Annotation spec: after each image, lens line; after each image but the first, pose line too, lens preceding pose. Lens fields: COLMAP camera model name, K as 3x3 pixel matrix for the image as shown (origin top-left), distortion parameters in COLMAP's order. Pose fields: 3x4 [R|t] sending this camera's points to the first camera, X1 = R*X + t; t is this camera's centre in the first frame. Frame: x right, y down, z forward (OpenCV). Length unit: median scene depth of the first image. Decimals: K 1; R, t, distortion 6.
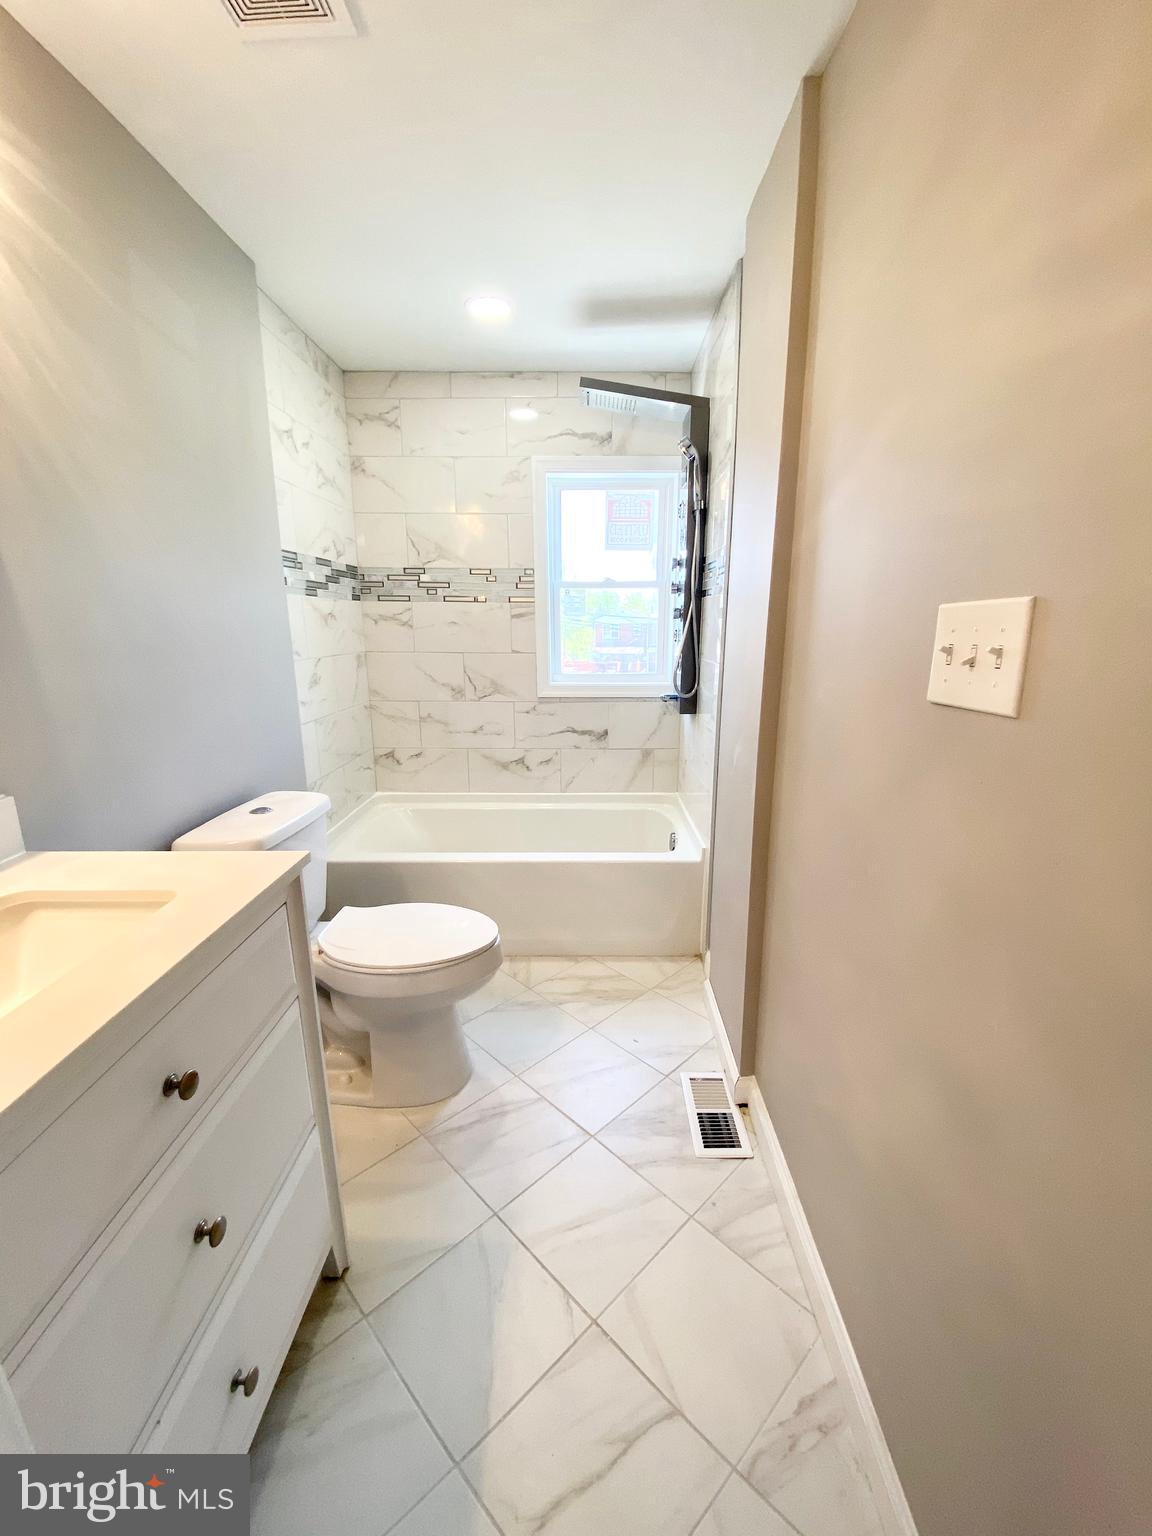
lens RADIAL K [[629.3, 0, 580.9], [0, 629.3, 776.6], [0, 0, 1]] dist [-0.007986, -0.003183]
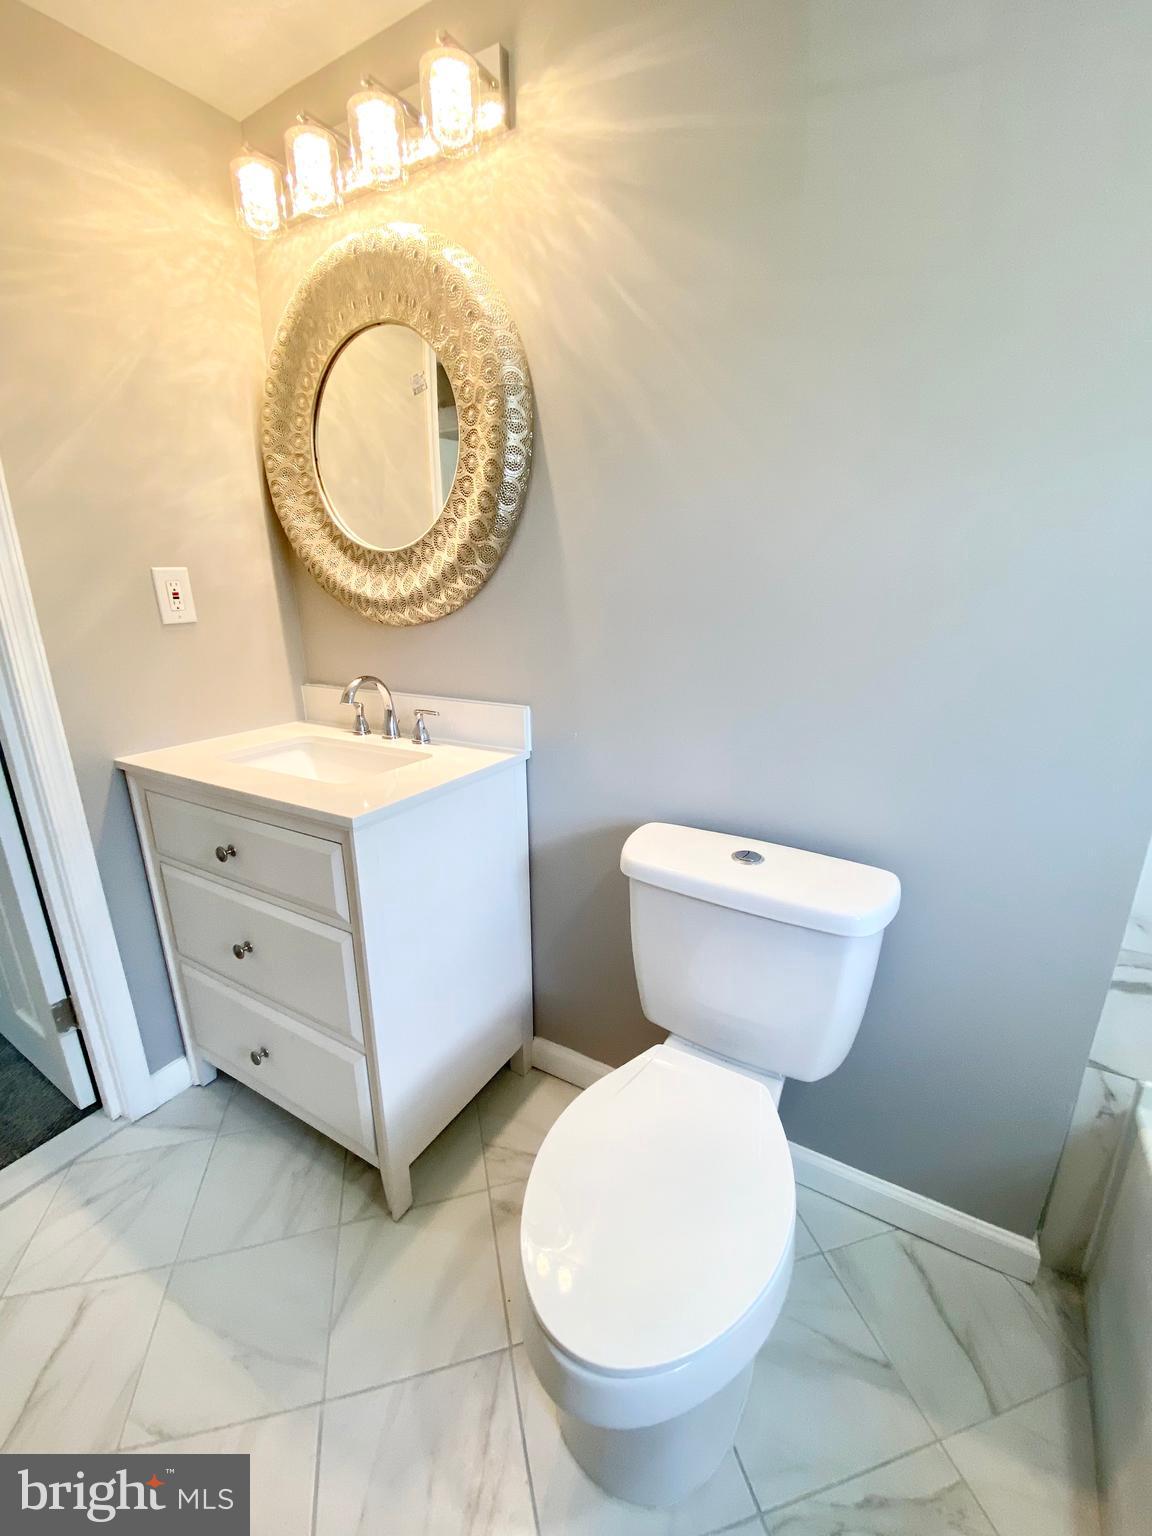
lens RADIAL K [[629.3, 0, 575.3], [0, 629.3, 768.6], [0, 0, 1]] dist [-0.007986, -0.003183]
pose [[-0.490950, 0.251718, -0.834030, 0.090594], [-0.209207, 0.895270, 0.393350, -0.201986], [0.845695, 0.367600, -0.386871, 0.848930]]
